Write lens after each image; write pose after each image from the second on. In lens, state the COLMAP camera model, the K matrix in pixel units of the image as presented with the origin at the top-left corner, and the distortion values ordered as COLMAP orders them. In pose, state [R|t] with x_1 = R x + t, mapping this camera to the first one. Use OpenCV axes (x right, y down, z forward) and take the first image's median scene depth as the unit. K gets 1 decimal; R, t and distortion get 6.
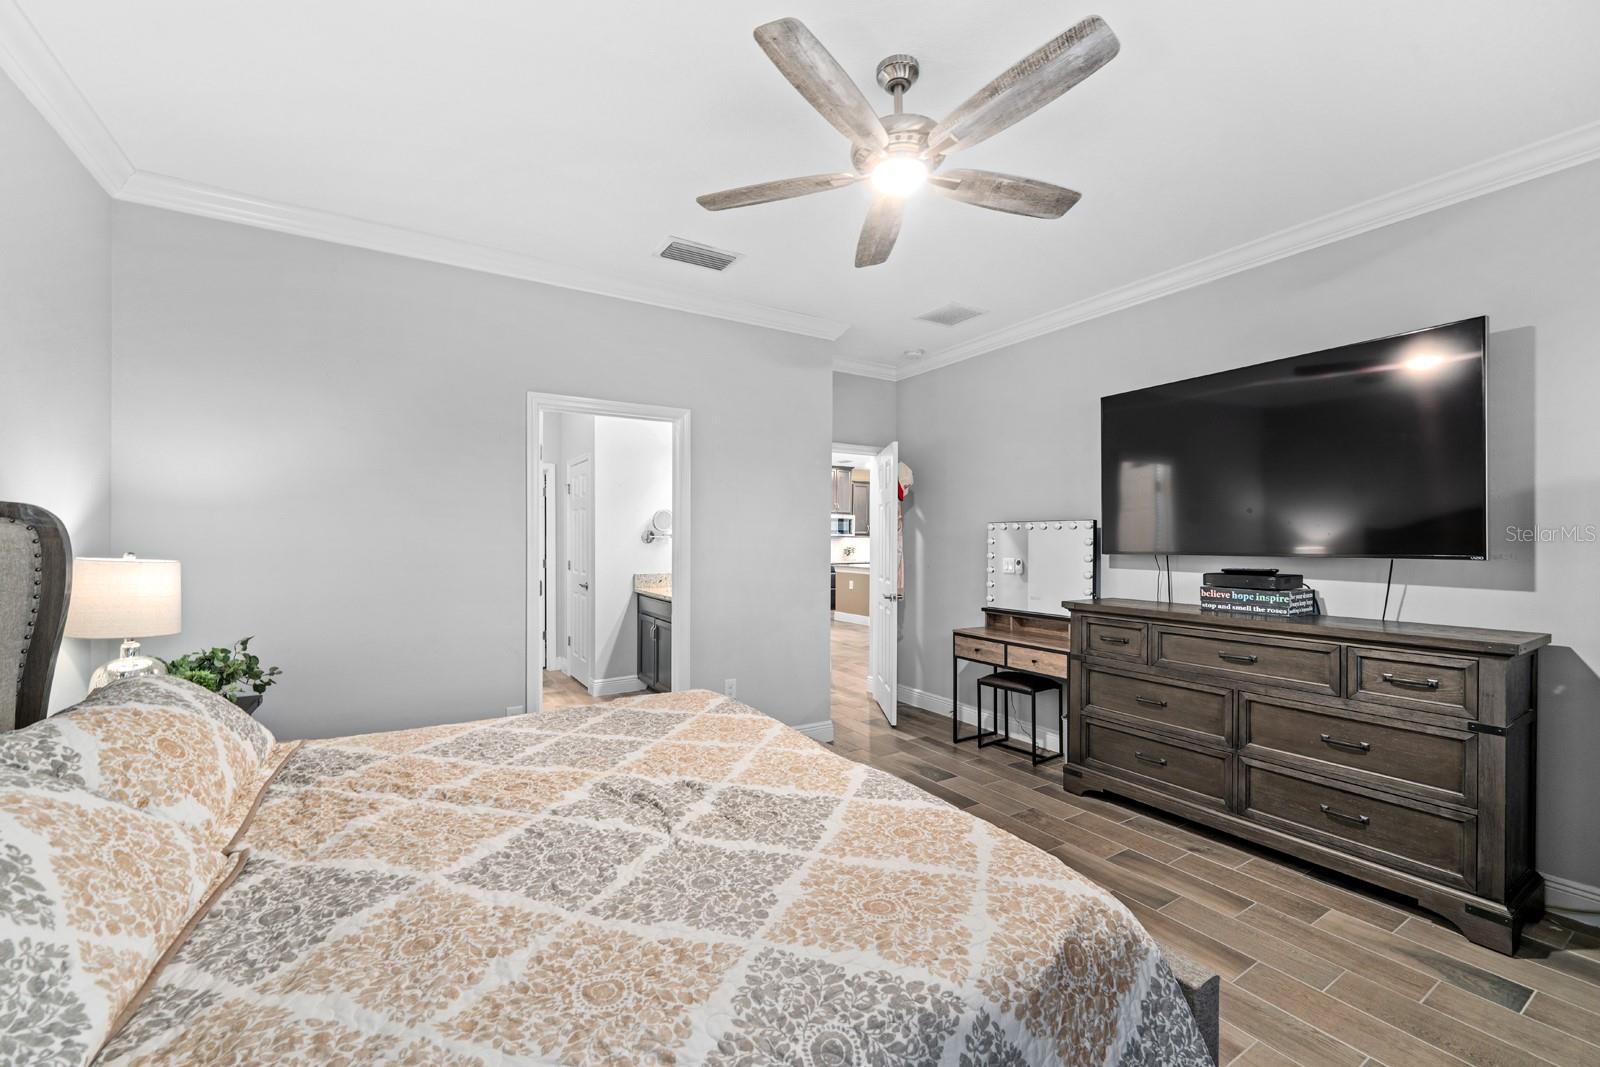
lens RADIAL K [[651.6, 0, 798.6], [0, 651.6, 537.7], [0, 0, 1]] dist [0.000692, -0.000216]
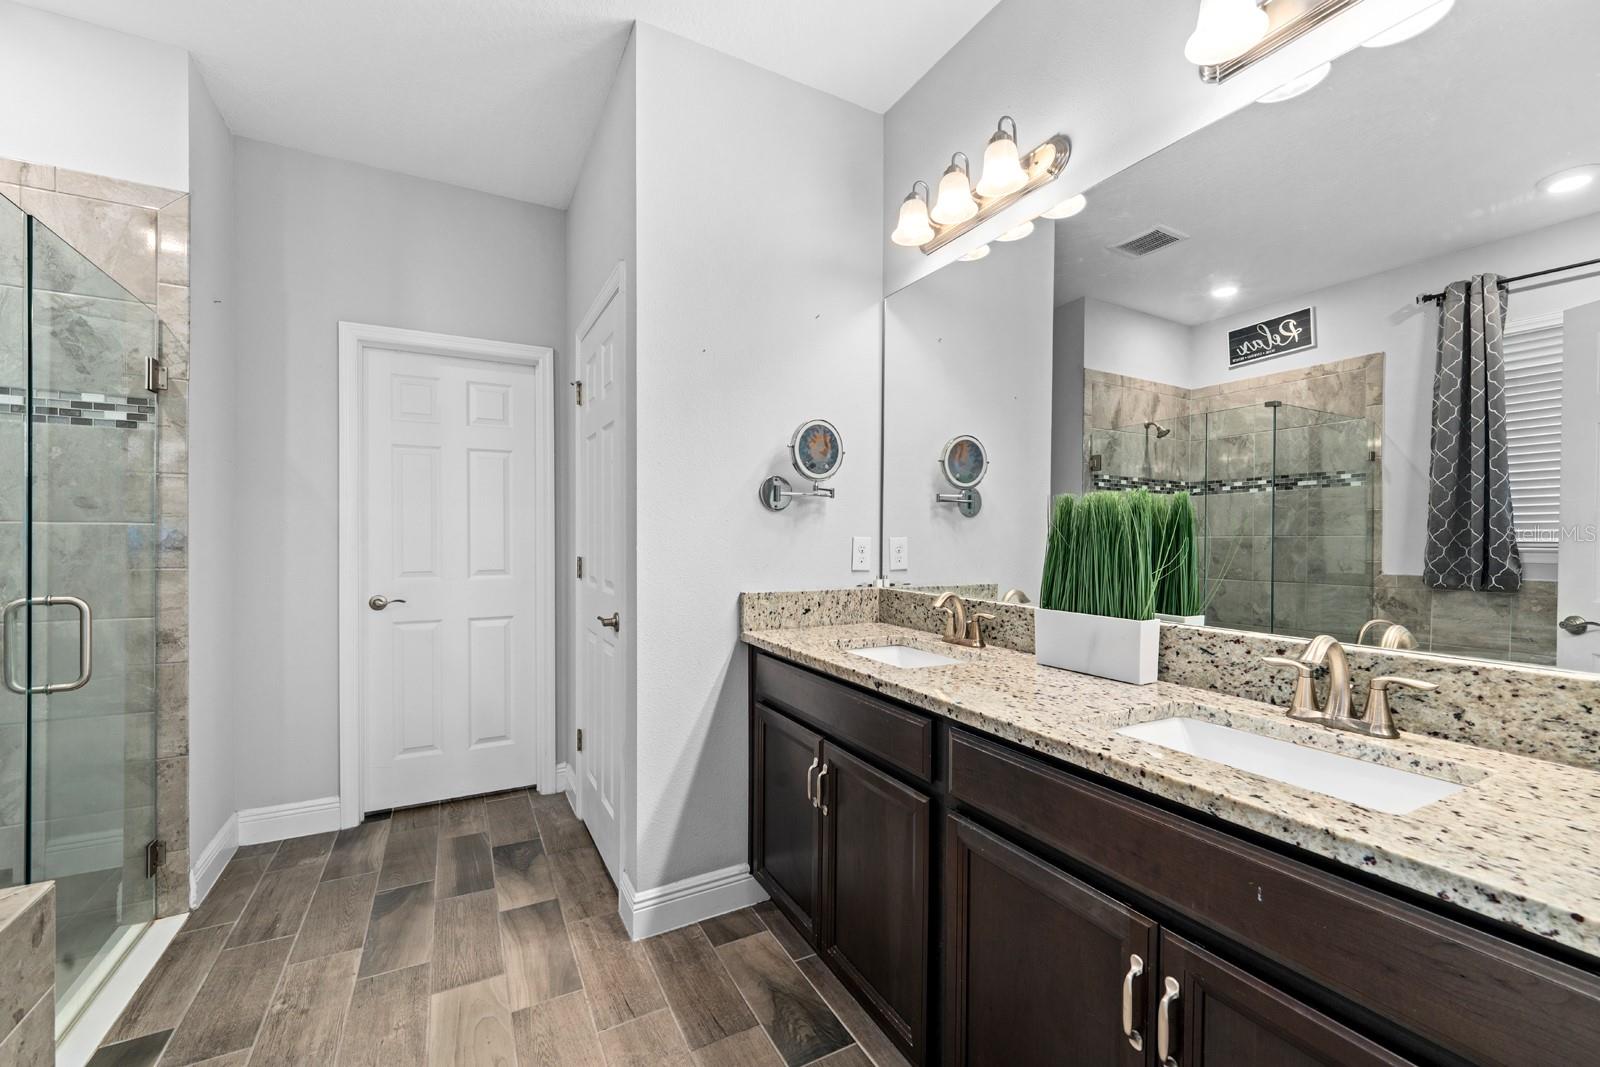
lens RADIAL K [[651.6, 0, 802.8], [0, 651.6, 537.9], [0, 0, 1]] dist [0.000692, -0.000216]
pose [[0.997827, -0.000489, -0.065888, -0.192953], [0.000743, 0.999992, 0.003835, 0.022073], [0.065886, -0.003876, 0.997820, 0.633902]]
